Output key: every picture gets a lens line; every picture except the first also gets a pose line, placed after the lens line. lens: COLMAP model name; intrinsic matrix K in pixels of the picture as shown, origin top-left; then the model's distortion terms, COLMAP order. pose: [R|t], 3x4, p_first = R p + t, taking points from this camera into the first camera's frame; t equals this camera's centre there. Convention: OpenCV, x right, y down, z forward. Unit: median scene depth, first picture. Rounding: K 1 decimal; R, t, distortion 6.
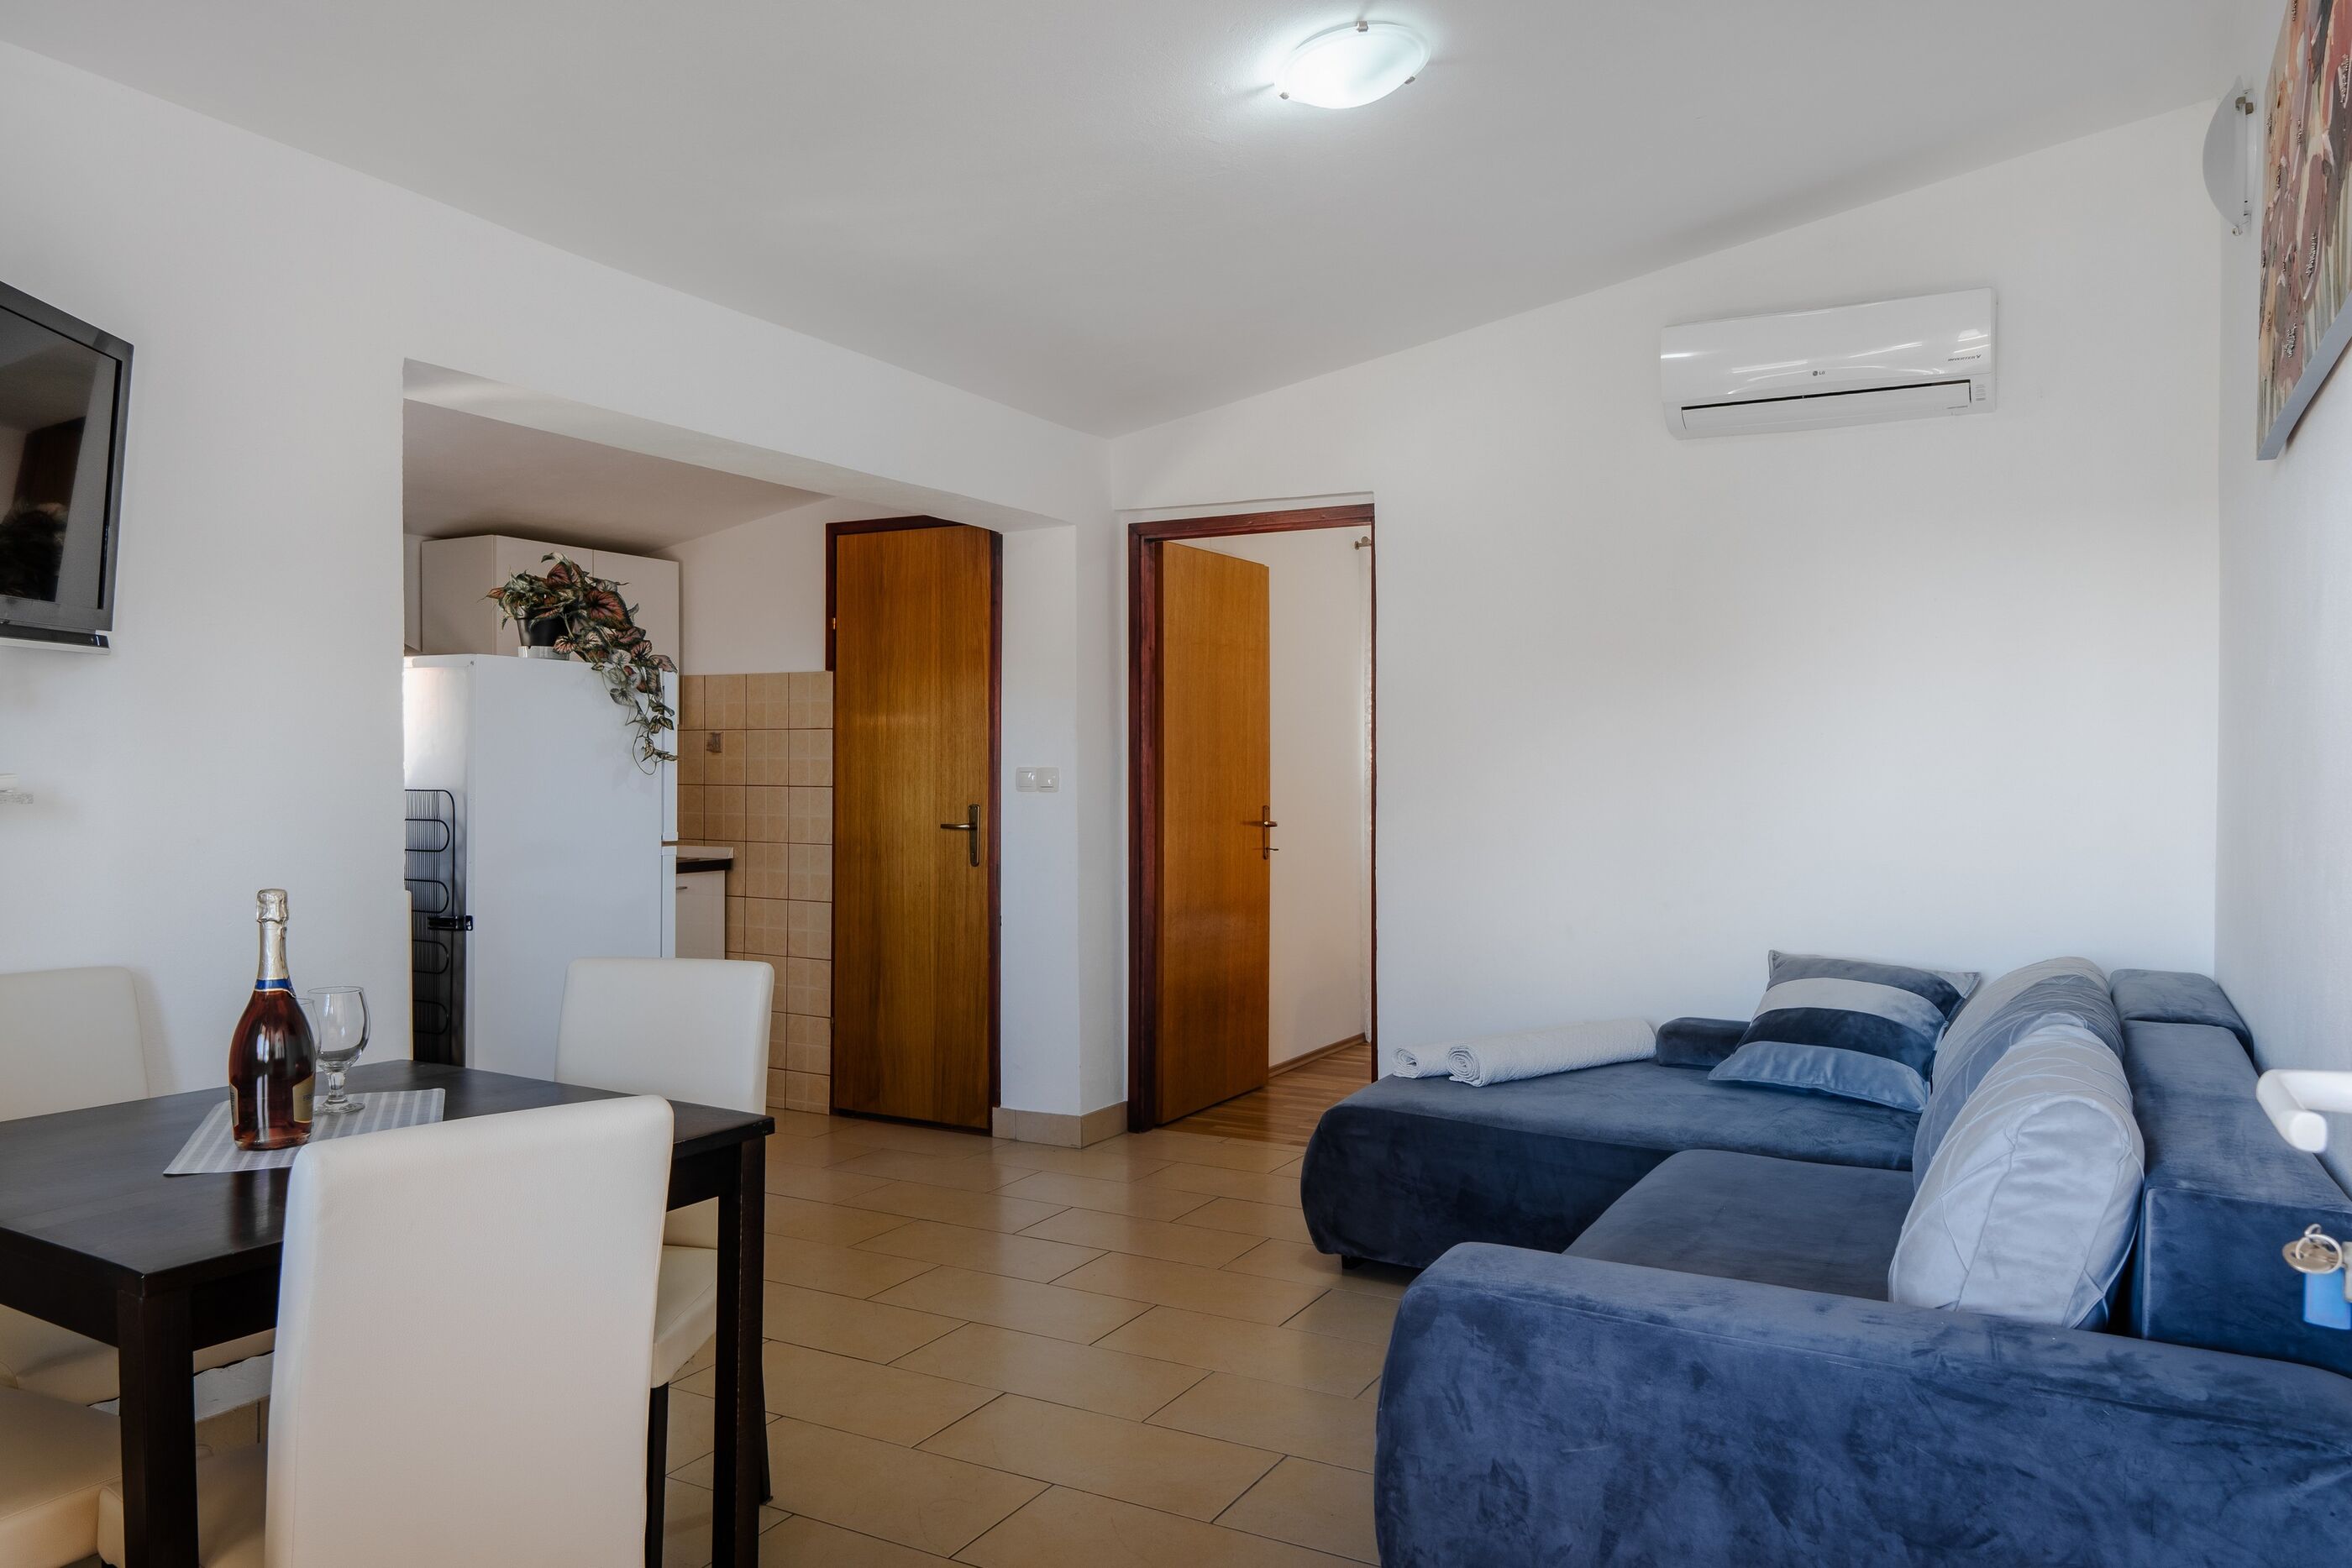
lens RADIAL K [[1652.8, 0, 1177.0], [0, 1652.8, 778.2], [0, 0, 1]] dist [-0.000143, -0.006057]
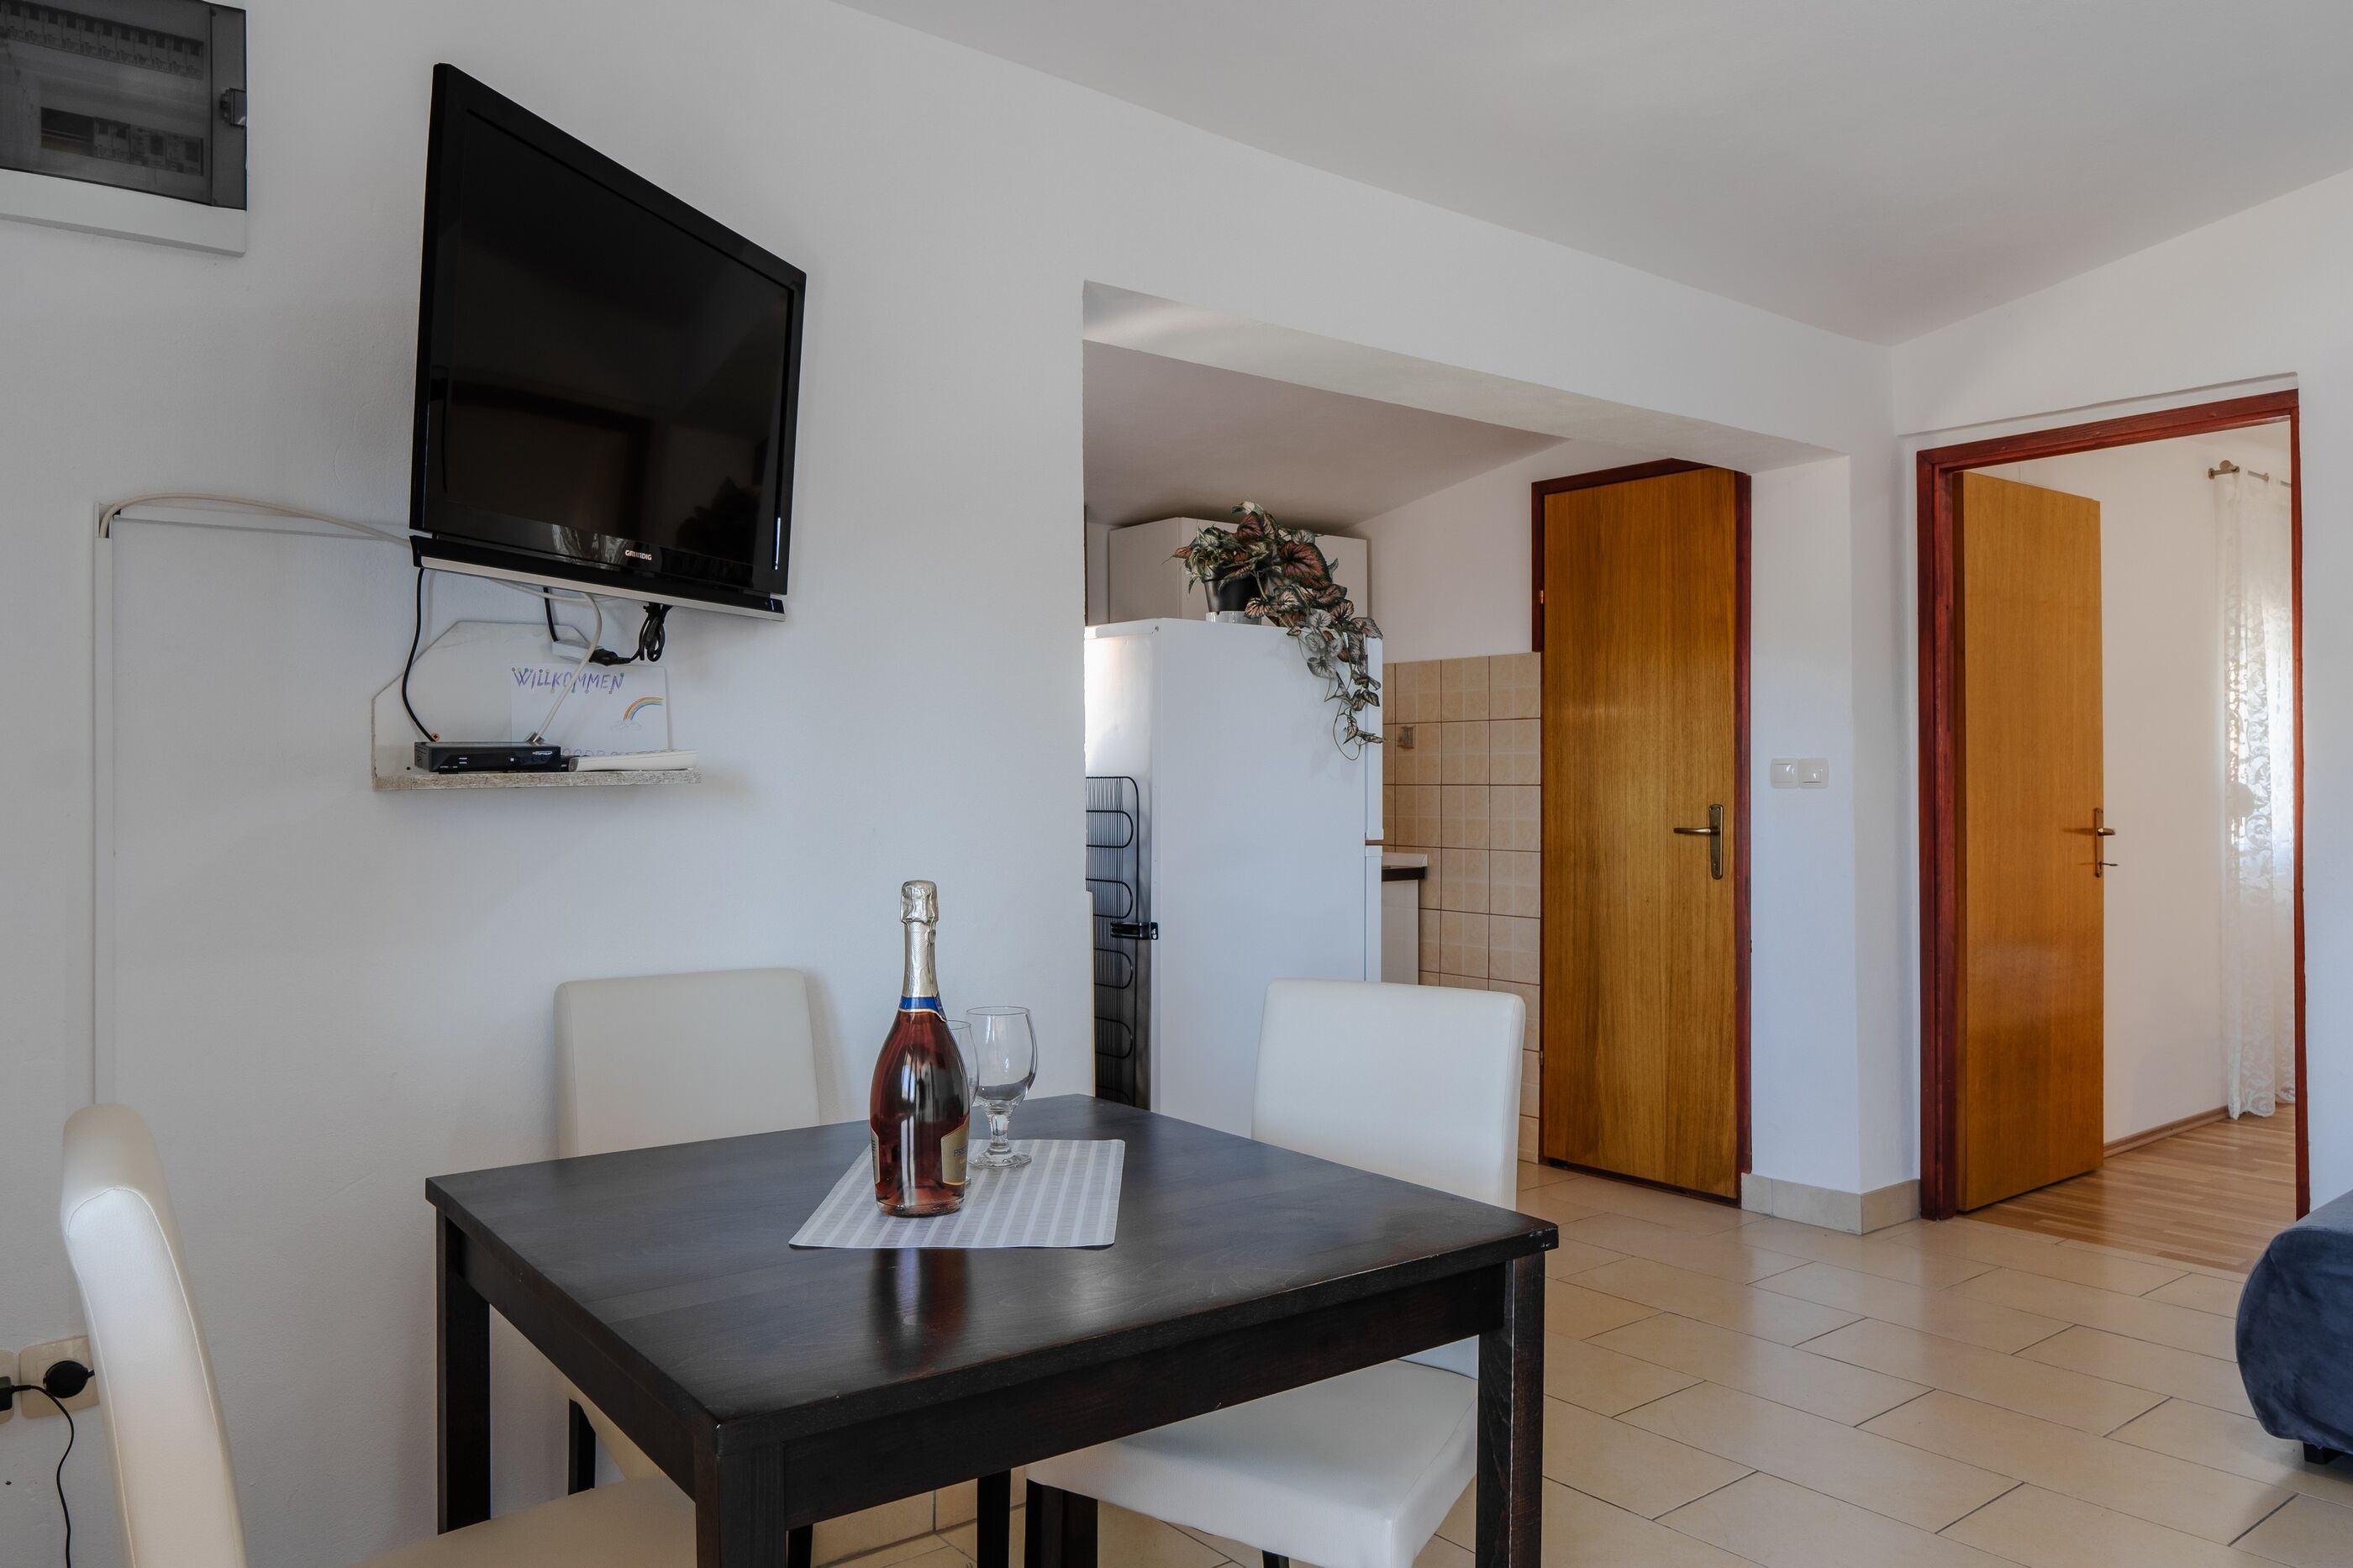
lens RADIAL K [[1653.6, 0, 1173.4], [0, 1653.6, 780.3], [0, 0, 1]] dist [-0.000143, -0.006057]
pose [[0.922860, -0.006438, -0.385082, -0.056251], [0.002812, 0.999946, -0.009978, 0.011518], [0.385125, 0.008125, 0.922828, 0.134602]]
